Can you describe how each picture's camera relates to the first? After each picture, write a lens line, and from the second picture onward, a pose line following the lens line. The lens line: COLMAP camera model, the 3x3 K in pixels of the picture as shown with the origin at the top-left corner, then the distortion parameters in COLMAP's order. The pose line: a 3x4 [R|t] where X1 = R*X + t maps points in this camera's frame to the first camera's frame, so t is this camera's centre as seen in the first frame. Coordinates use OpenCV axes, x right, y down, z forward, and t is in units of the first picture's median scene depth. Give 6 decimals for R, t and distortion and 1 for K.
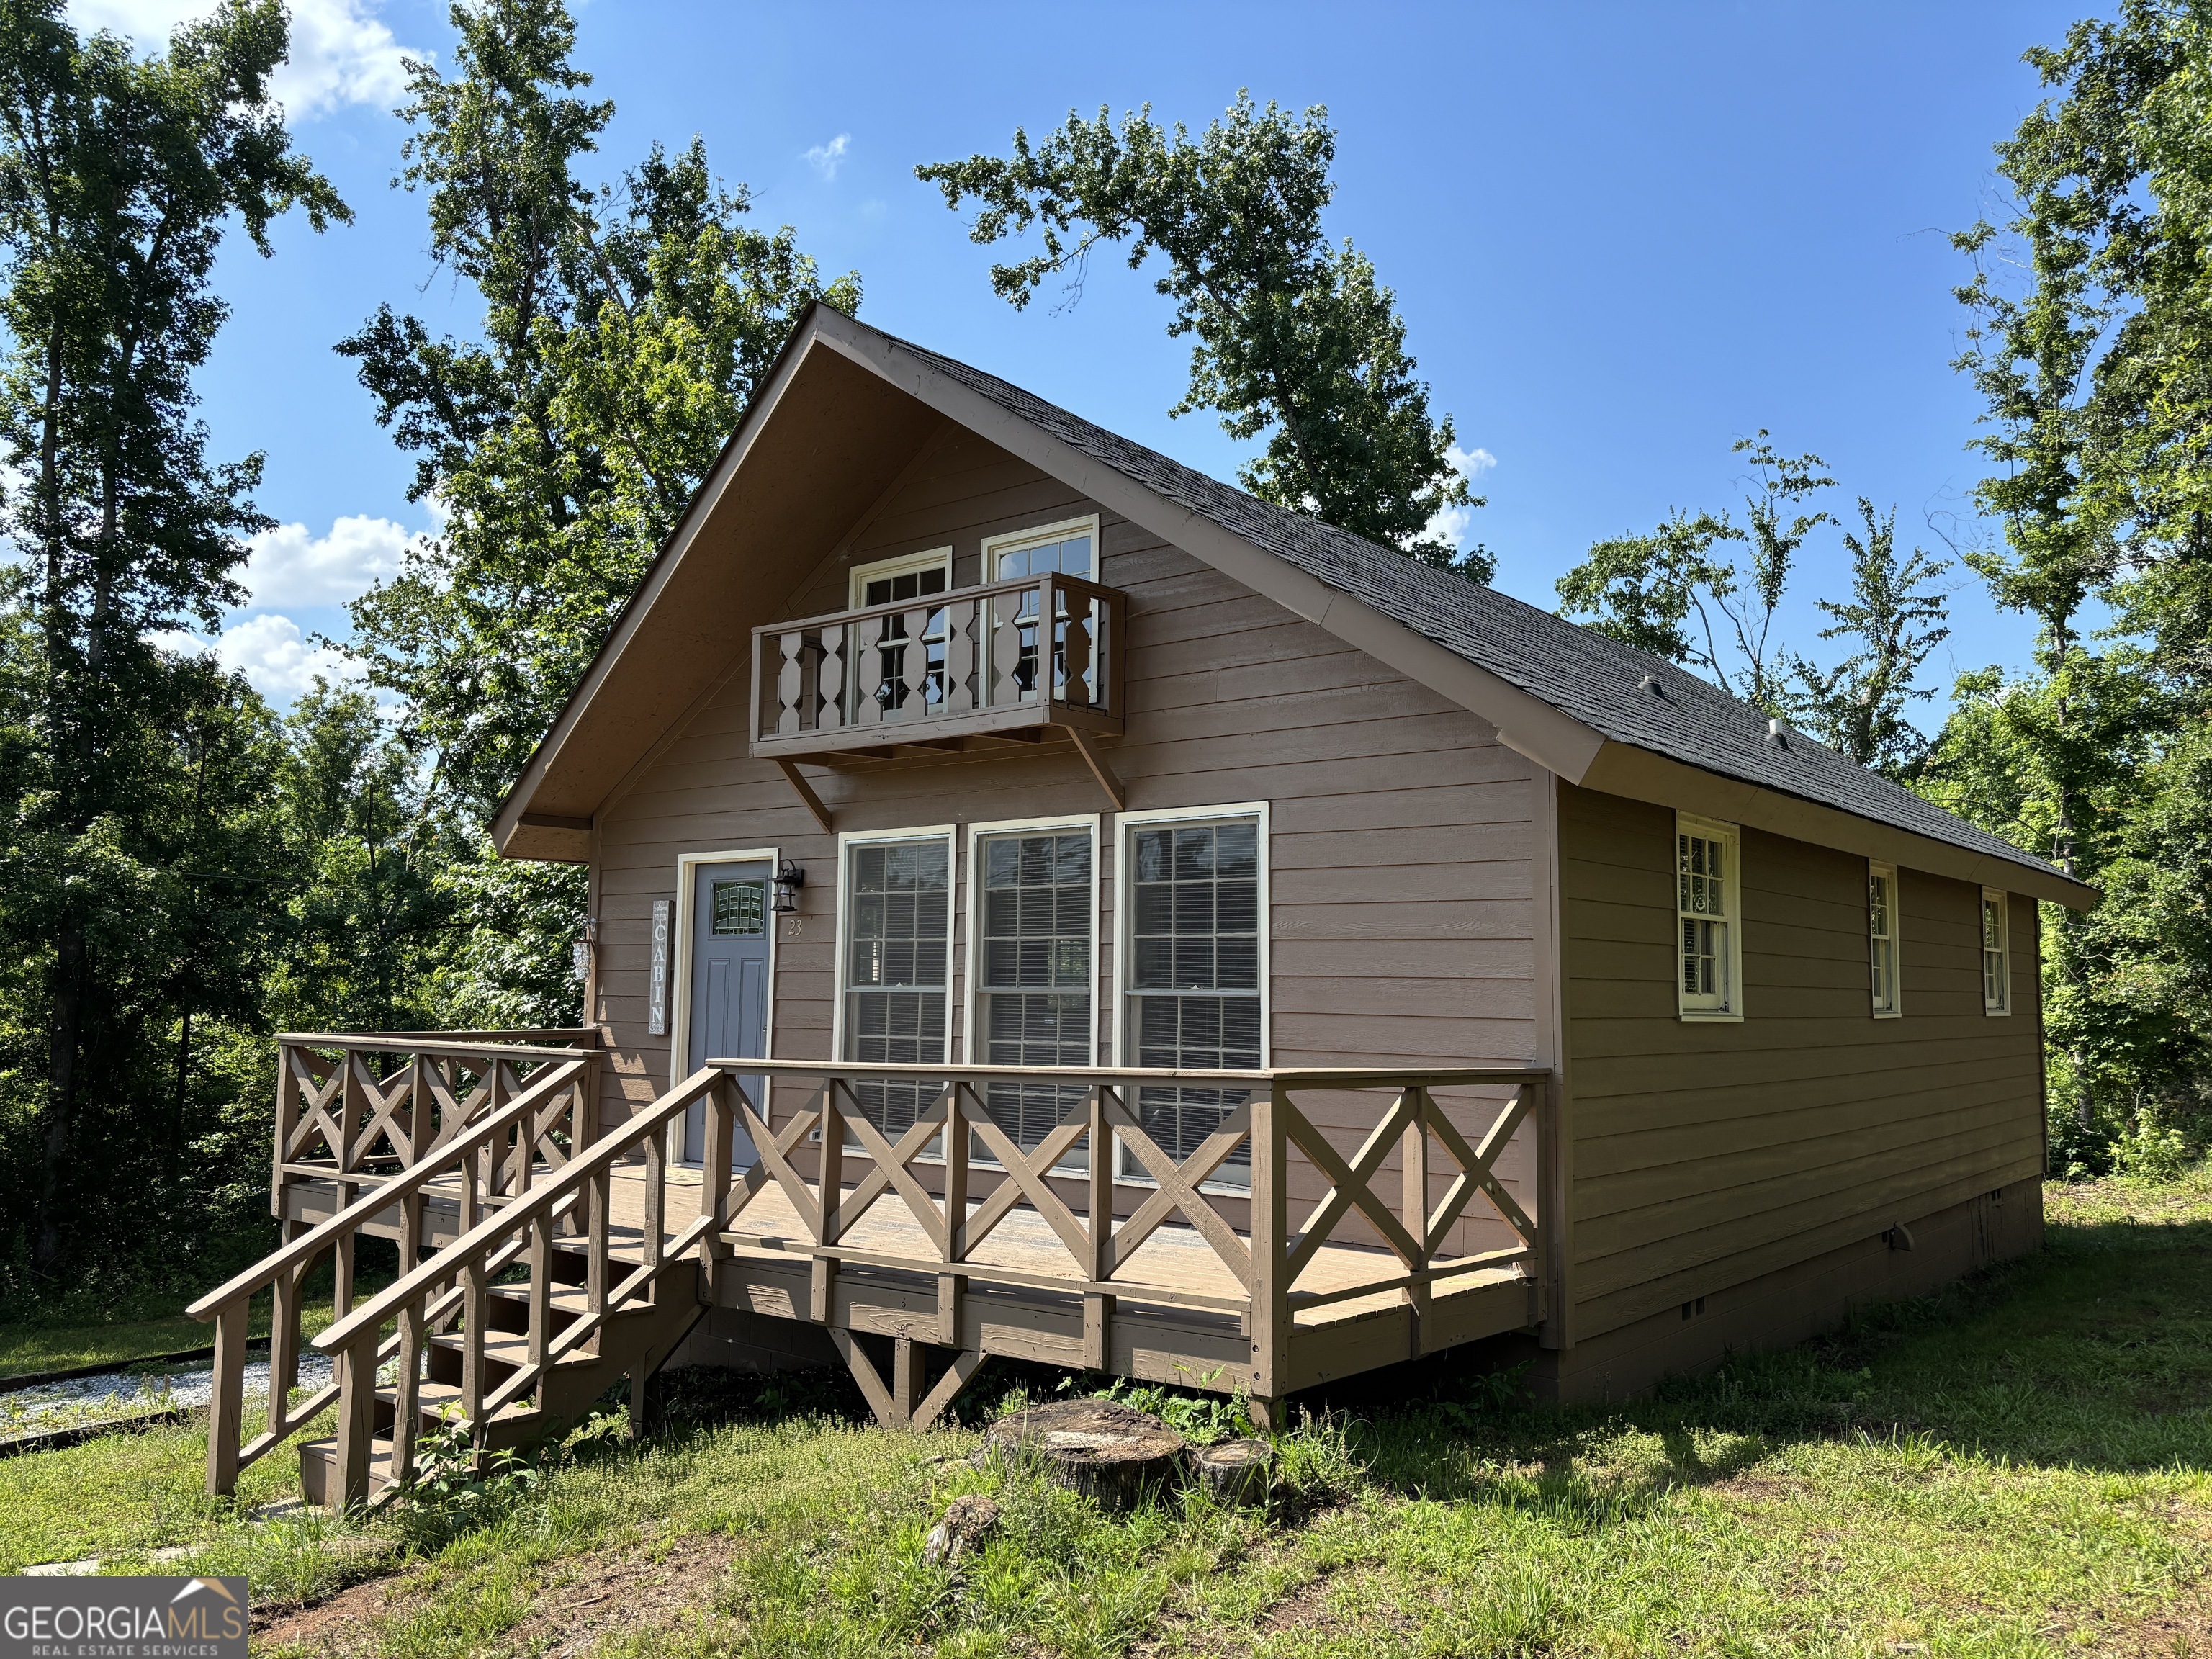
lens RADIAL K [[1735.8, 0, 1105.8], [0, 1735.8, 818.6], [0, 0, 1]] dist [0.036755, -0.053966]
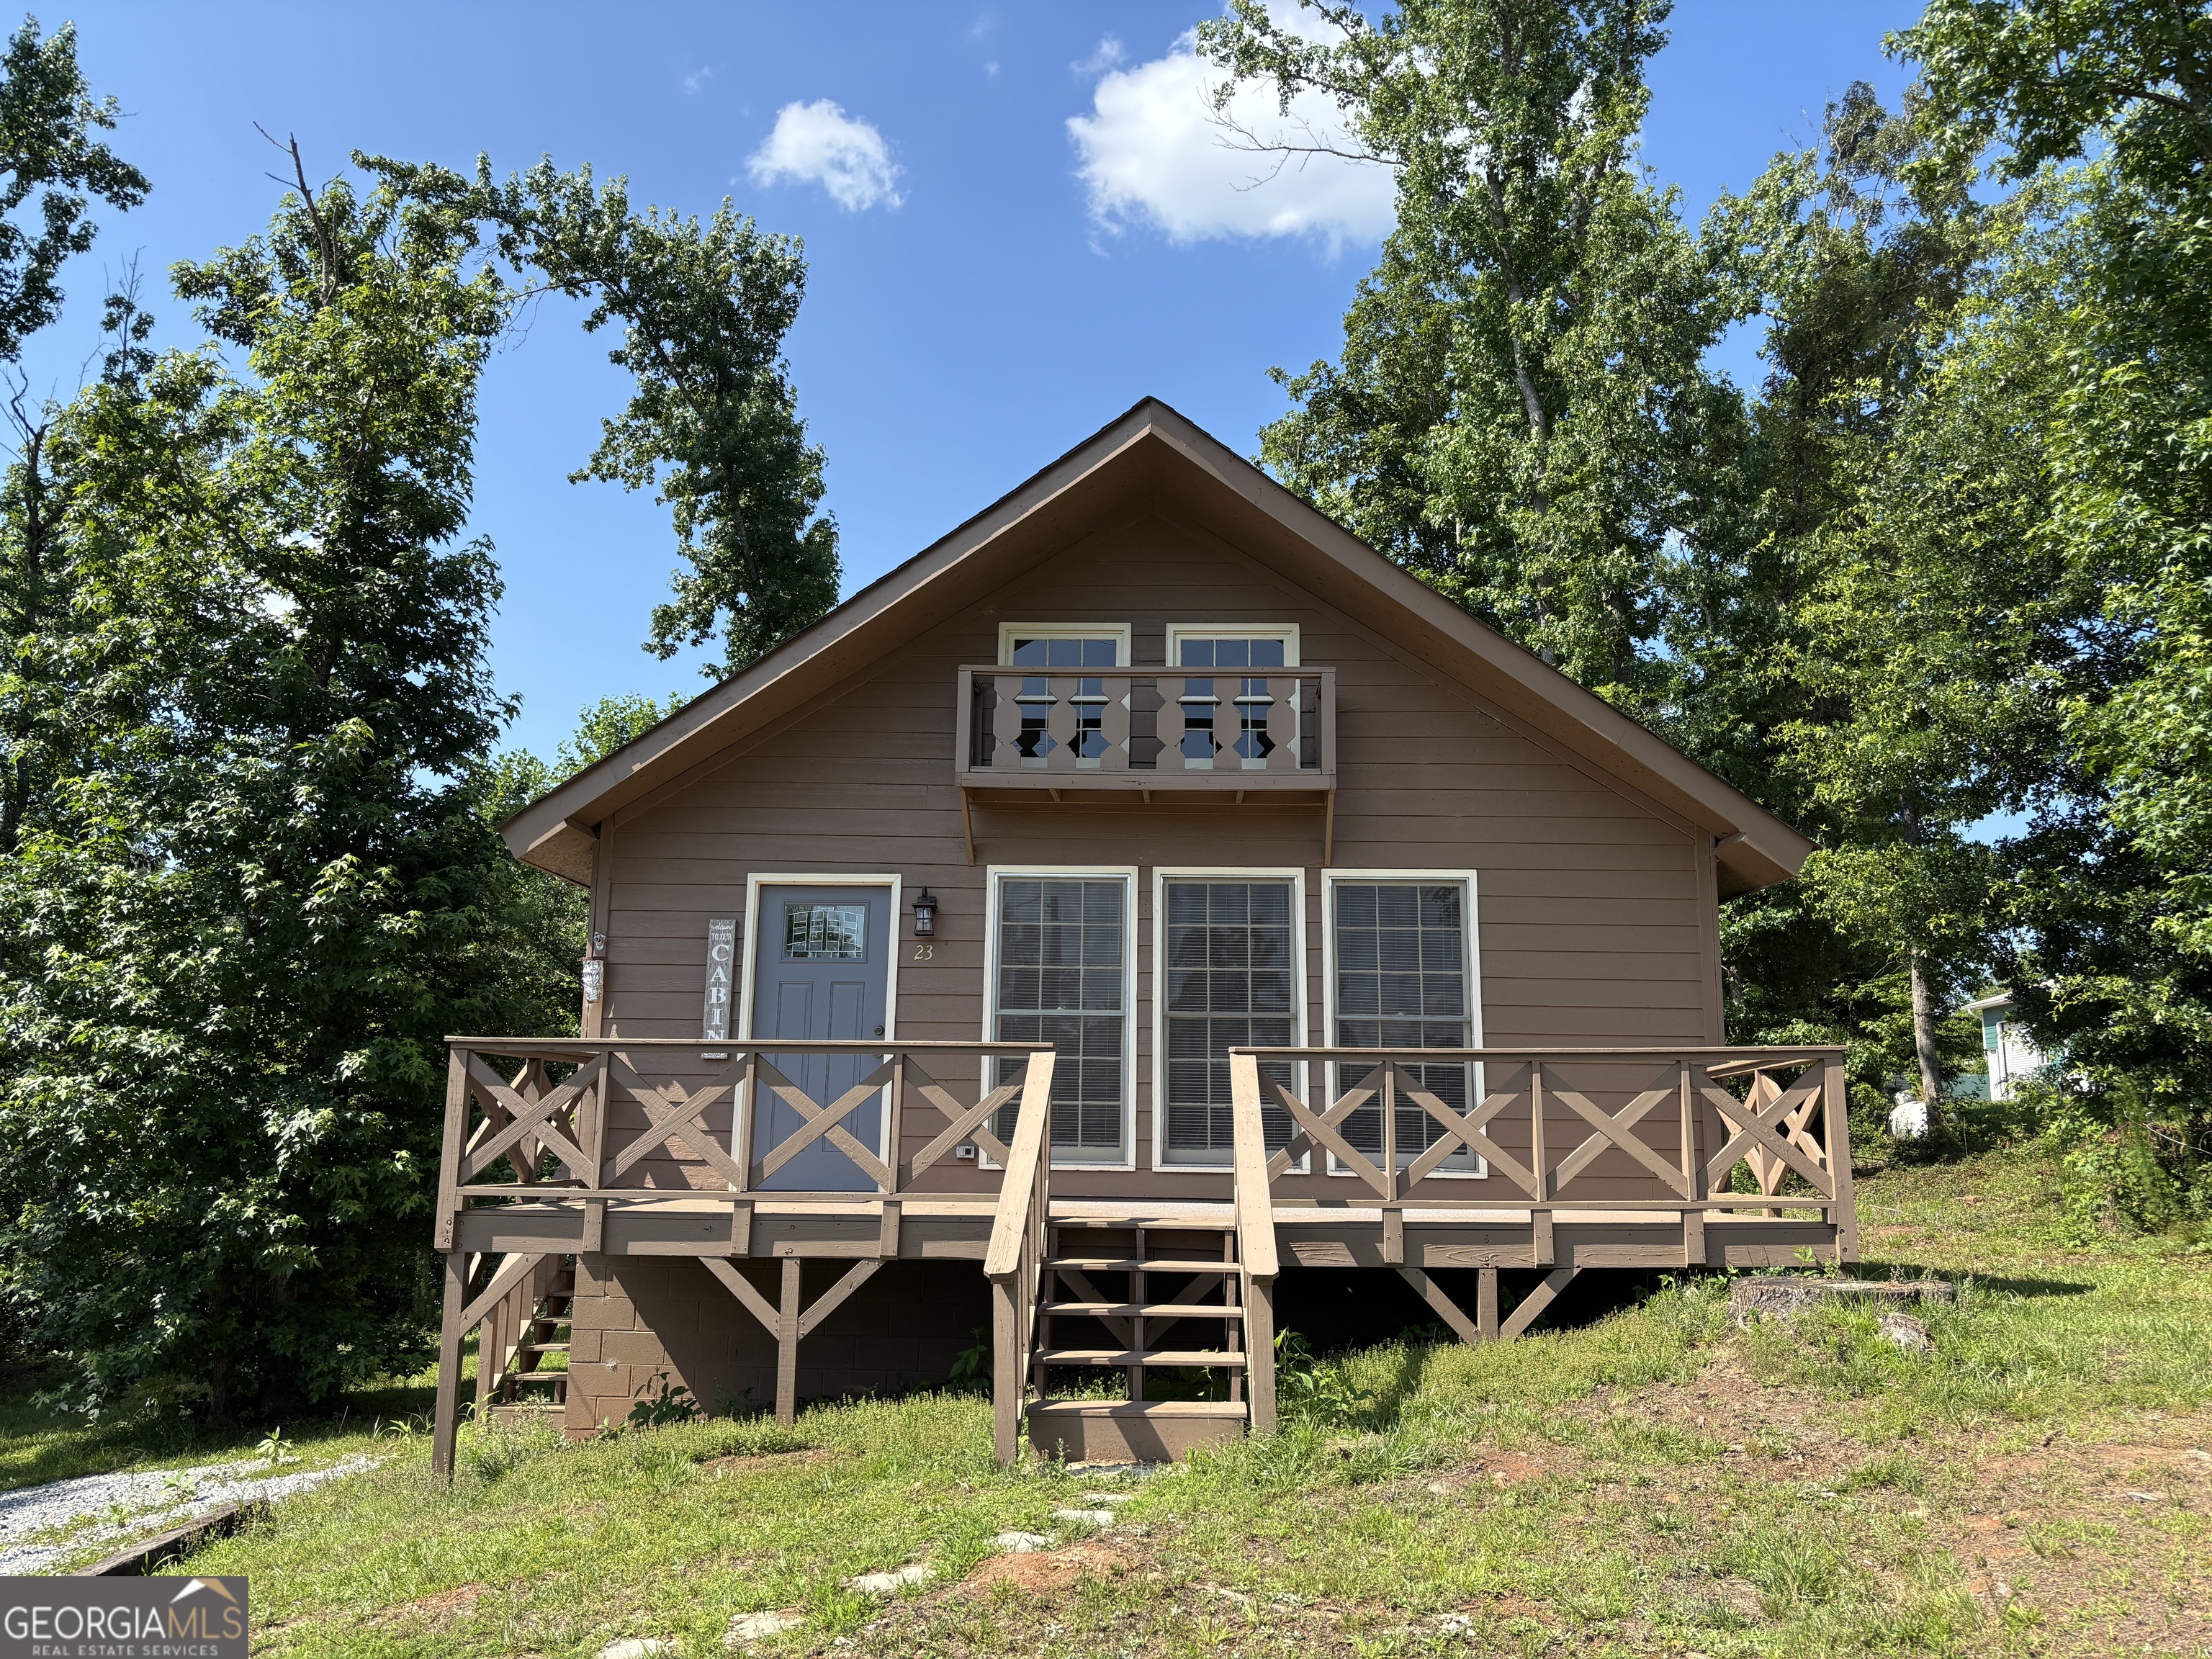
lens RADIAL K [[1735.8, 0, 1102.9], [0, 1735.8, 833.9], [0, 0, 1]] dist [0.036755, -0.053966]
pose [[0.777101, 0.105383, 0.620491, -0.804277], [-0.065062, 0.994051, -0.087345, 0.081930], [-0.626004, 0.027505, 0.779334, 0.133540]]
